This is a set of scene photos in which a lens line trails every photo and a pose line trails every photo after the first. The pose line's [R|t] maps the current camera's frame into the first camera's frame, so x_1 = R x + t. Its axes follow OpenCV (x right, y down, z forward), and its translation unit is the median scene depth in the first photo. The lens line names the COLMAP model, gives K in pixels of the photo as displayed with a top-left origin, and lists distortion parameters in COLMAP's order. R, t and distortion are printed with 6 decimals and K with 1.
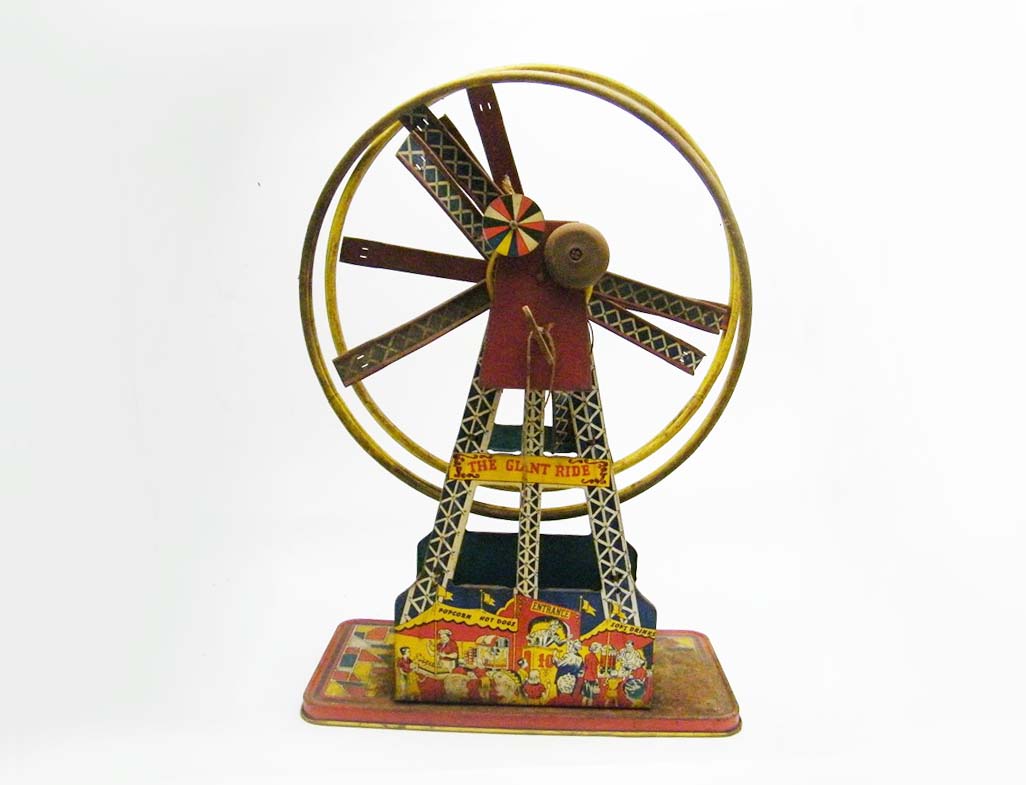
lens RADIAL K [[865.7, 0, 543.0], [0, 865.7, 391.6], [0, 0, 1]] dist [-0.151094, 0.002466]
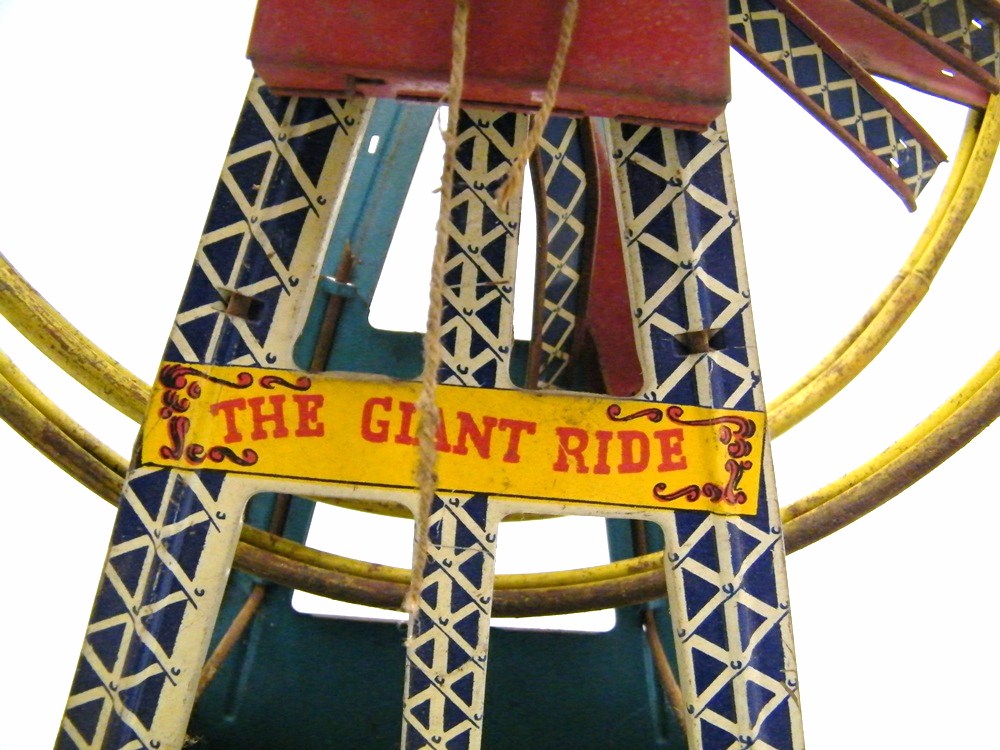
lens RADIAL K [[867.7, 0, 534.7], [0, 867.7, 357.0], [0, 0, 1]] dist [-0.203072, 0.162807]
pose [[0.998009, 0.036612, 0.051367, -0.005604], [-0.033776, 0.997913, -0.055033, 0.077816], [-0.053275, 0.053188, 0.997162, 0.733529]]
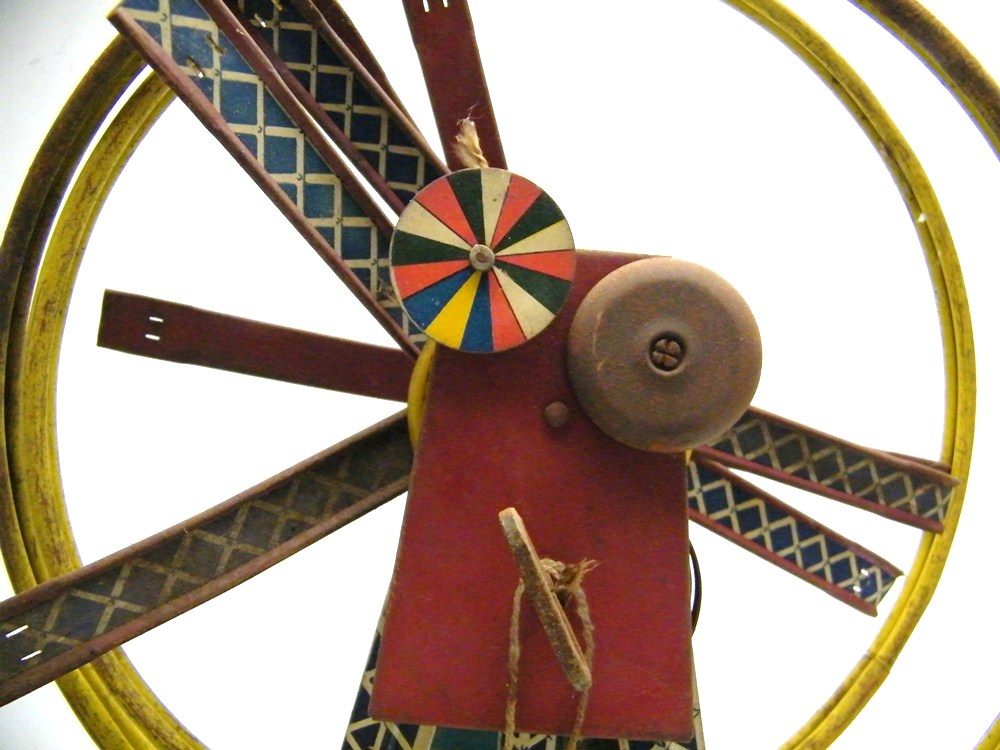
lens RADIAL K [[867.7, 0, 534.7], [0, 867.7, 357.0], [0, 0, 1]] dist [-0.203072, 0.162807]
pose [[0.999502, 0.031094, -0.005422, -0.009589], [-0.031549, 0.989425, -0.141570, -0.098370], [0.000963, 0.141671, 0.989913, 0.609201]]
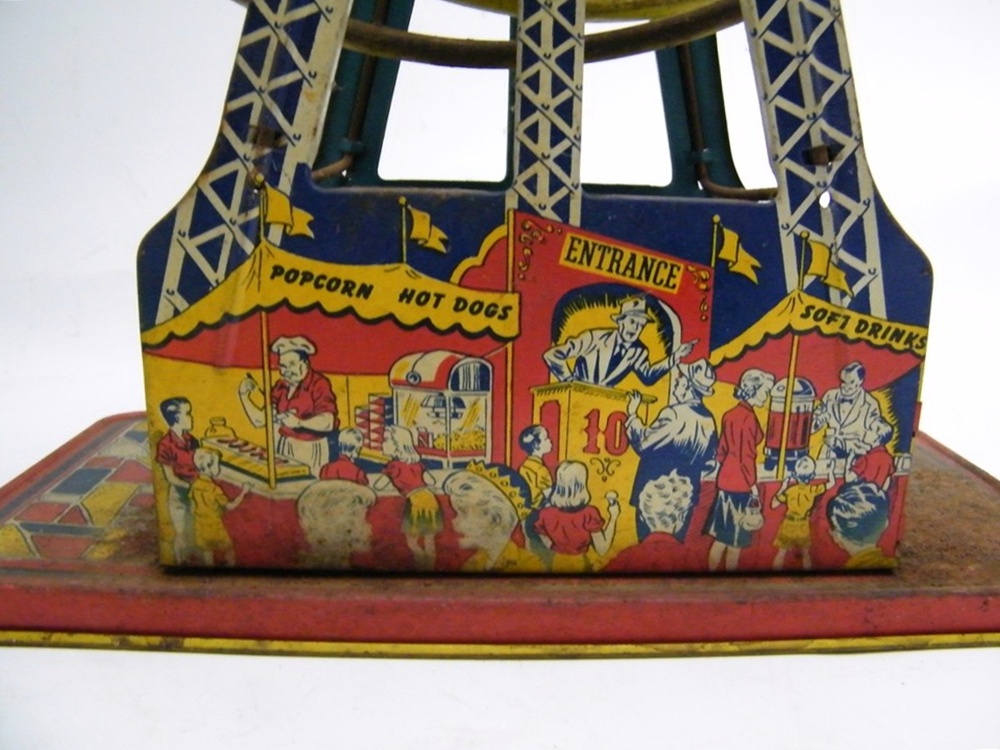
lens RADIAL K [[867.7, 0, 534.7], [0, 867.7, 357.0], [0, 0, 1]] dist [-0.203072, 0.162807]
pose [[0.999255, -0.018944, 0.033616, -0.034985], [0.017417, 0.998829, 0.045143, 0.275340], [-0.034432, -0.044523, 0.998415, 0.680632]]
